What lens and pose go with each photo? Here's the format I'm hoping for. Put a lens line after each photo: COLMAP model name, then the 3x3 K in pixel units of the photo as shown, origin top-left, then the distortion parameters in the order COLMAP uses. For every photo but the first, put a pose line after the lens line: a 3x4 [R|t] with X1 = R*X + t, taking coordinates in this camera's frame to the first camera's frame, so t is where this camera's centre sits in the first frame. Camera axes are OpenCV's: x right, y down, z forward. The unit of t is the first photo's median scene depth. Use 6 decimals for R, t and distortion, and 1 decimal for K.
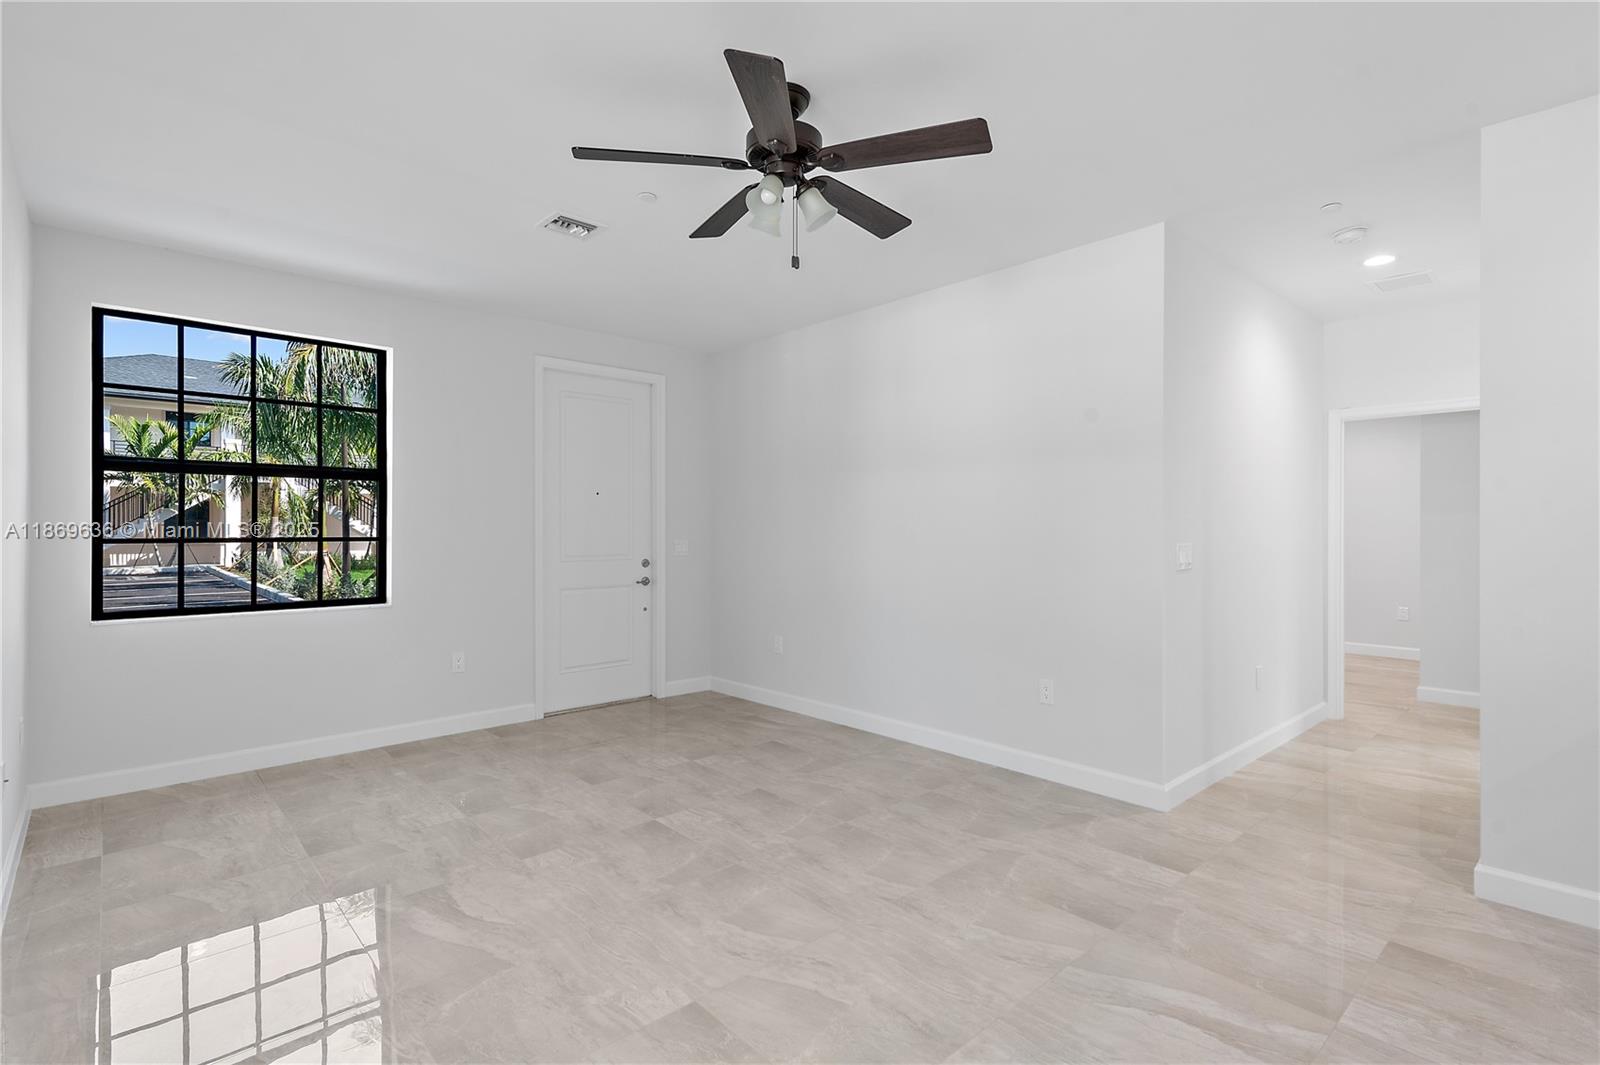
lens RADIAL K [[755.9, 0, 801.4], [0, 755.9, 526.4], [0, 0, 1]] dist [0.021558, -0.007549]
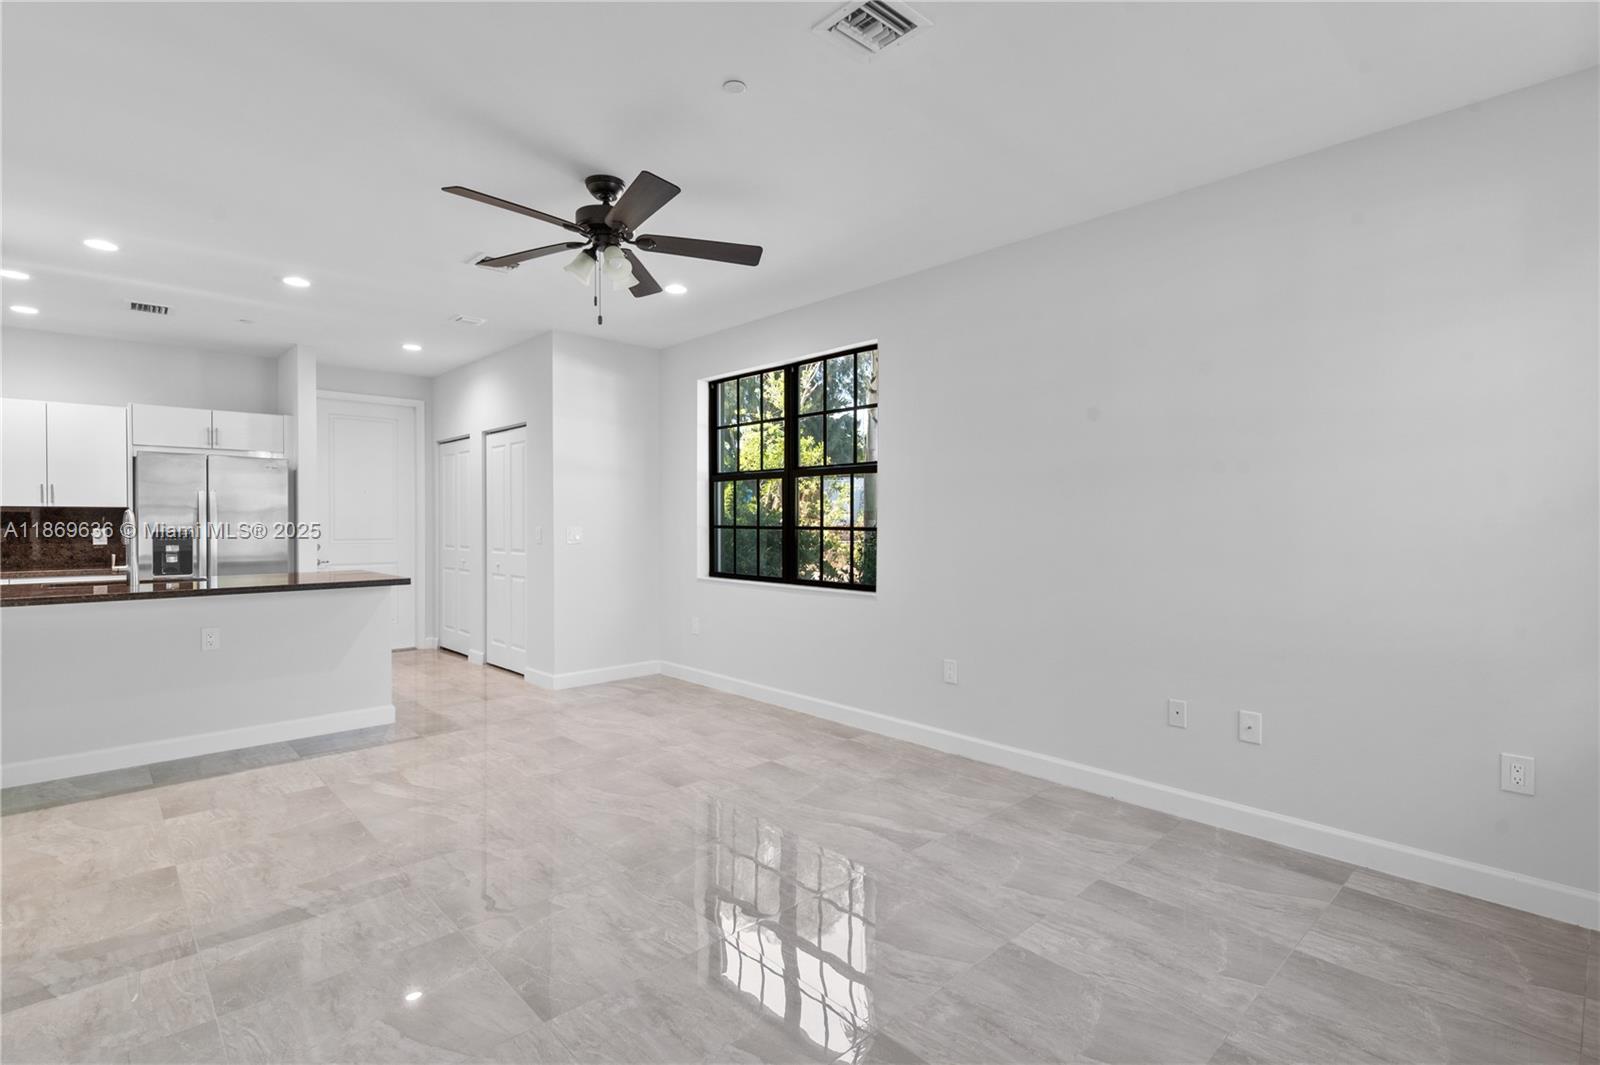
lens RADIAL K [[755.9, 0, 801.4], [0, 755.9, 526.4], [0, 0, 1]] dist [0.021558, -0.007549]
pose [[-0.999880, -0.000271, -0.015506, -0.241119], [-0.000384, 0.999974, 0.007269, 0.006850], [0.015504, 0.007274, -0.999853, 1.654182]]
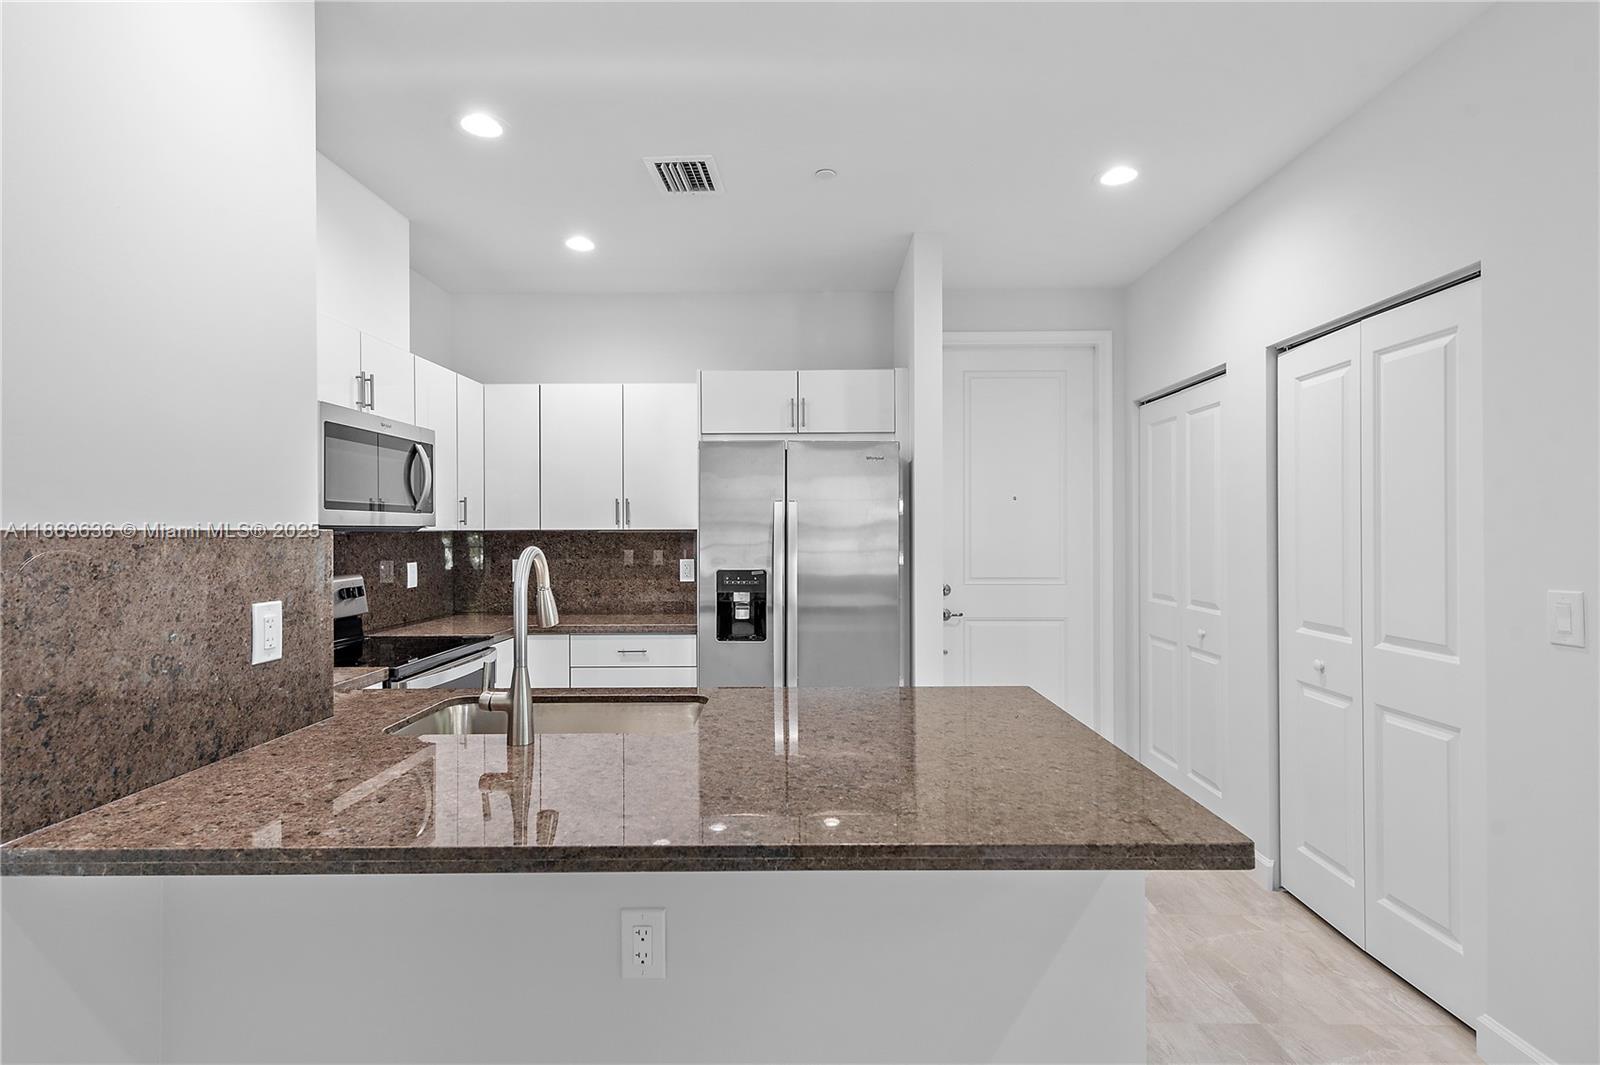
lens RADIAL K [[755.9, 0, 801.4], [0, 755.9, 526.4], [0, 0, 1]] dist [0.021558, -0.007549]
pose [[-0.728190, 0.006393, 0.685346, 0.345961], [0.001901, 0.999971, -0.007309, -0.018916], [-0.685373, -0.004019, -0.728181, 0.660809]]
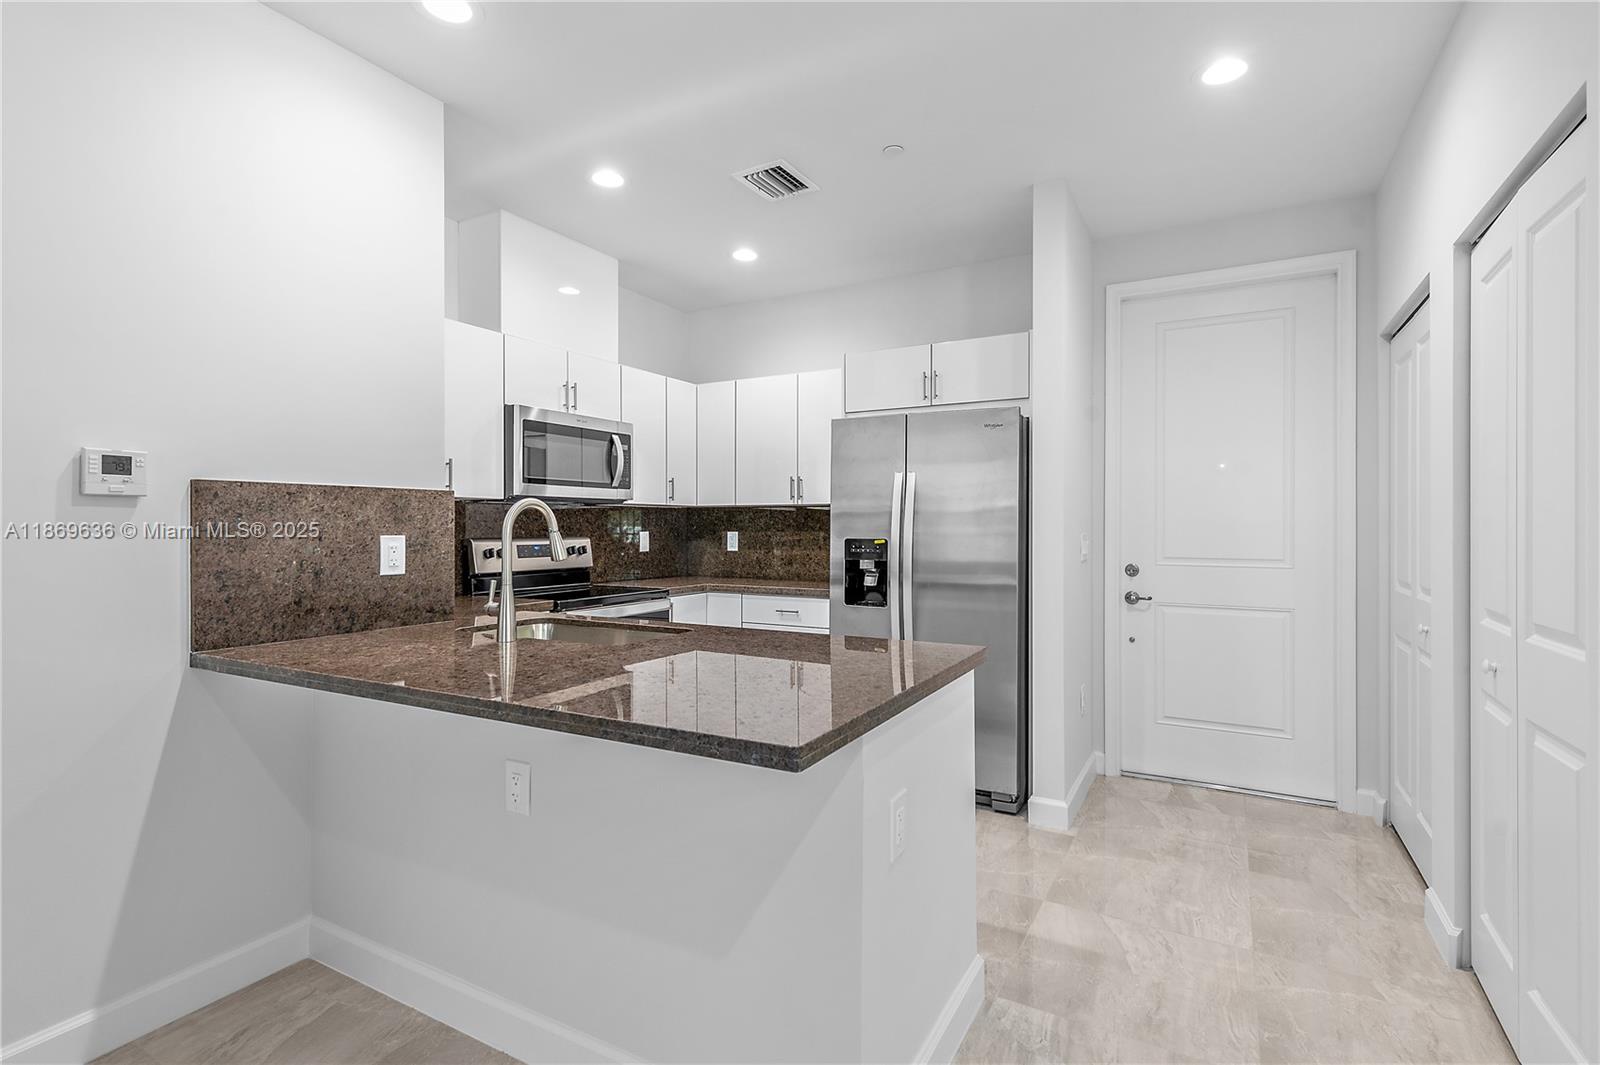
lens RADIAL K [[755.9, 0, 801.4], [0, 755.9, 526.4], [0, 0, 1]] dist [0.021558, -0.007549]
pose [[-0.315102, -0.001672, 0.949056, 0.116514], [-0.003417, 0.999994, 0.000628, 0.013120], [-0.949052, -0.003045, -0.315106, 0.407923]]
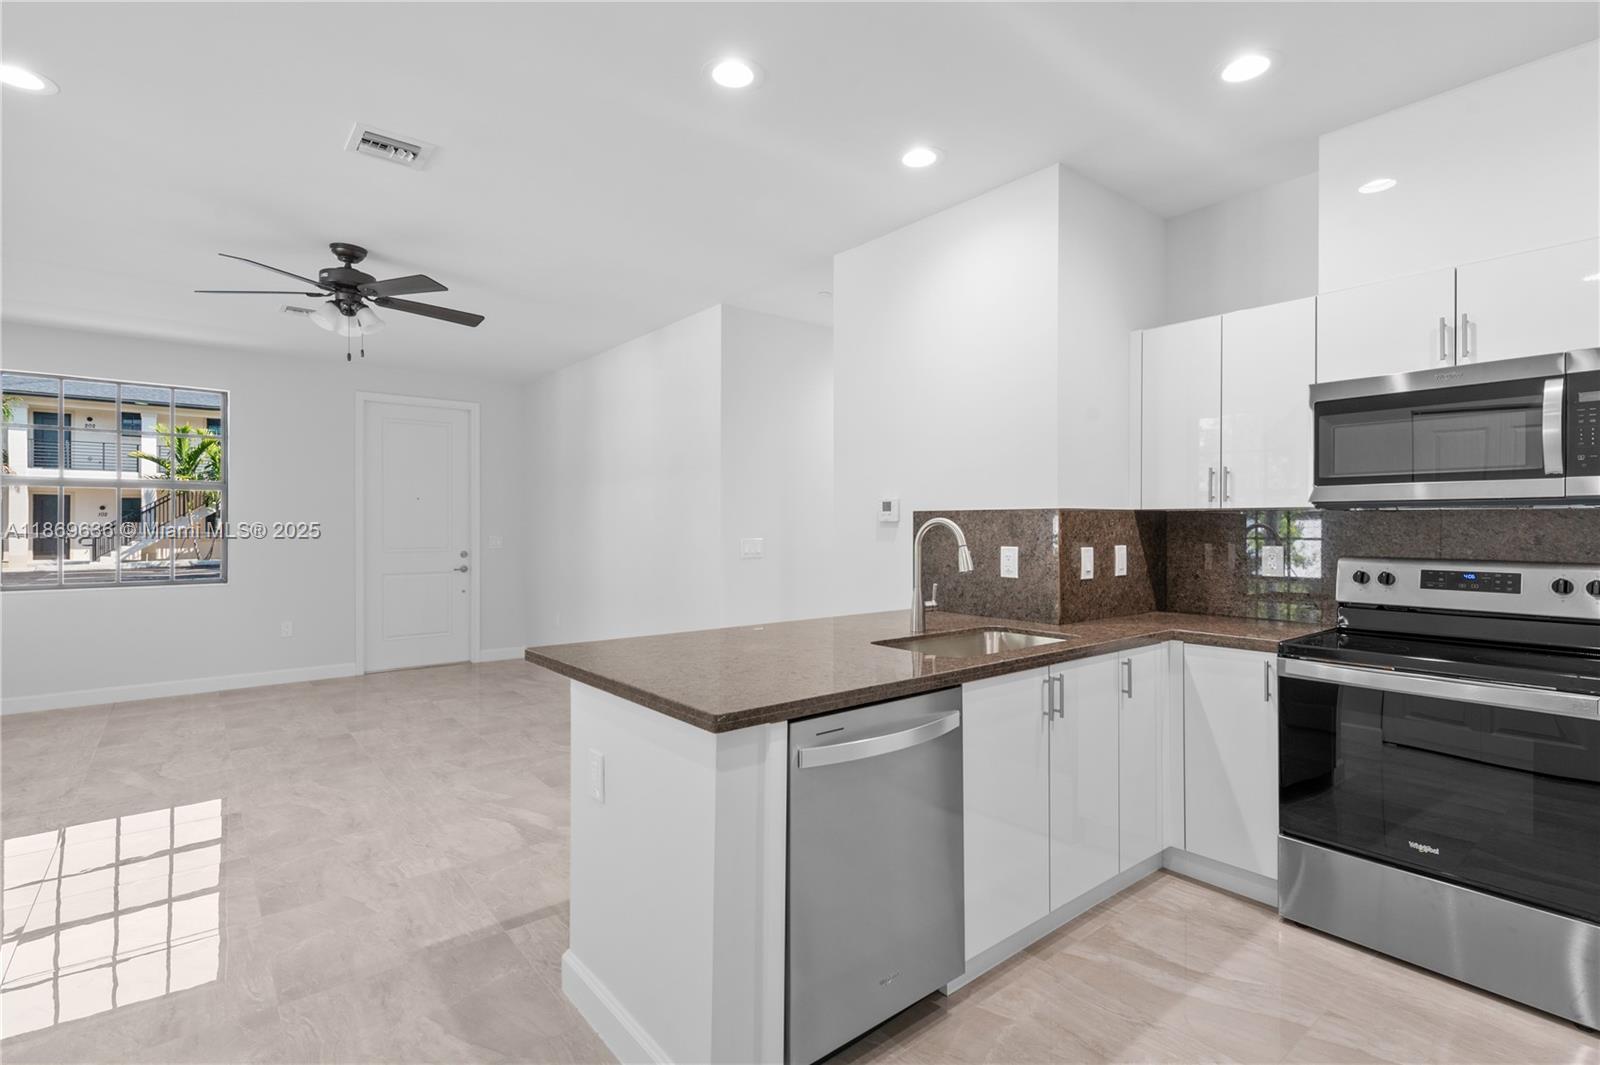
lens RADIAL K [[759.8, 0, 800.2], [0, 759.8, 519.7], [0, 0, 1]] dist [0.020023, 0.000188]
pose [[0.997996, 0.000770, -0.063272, 0.714353], [-0.001108, 0.999985, -0.005303, -0.003538], [0.063267, 0.005363, 0.997982, -0.361964]]
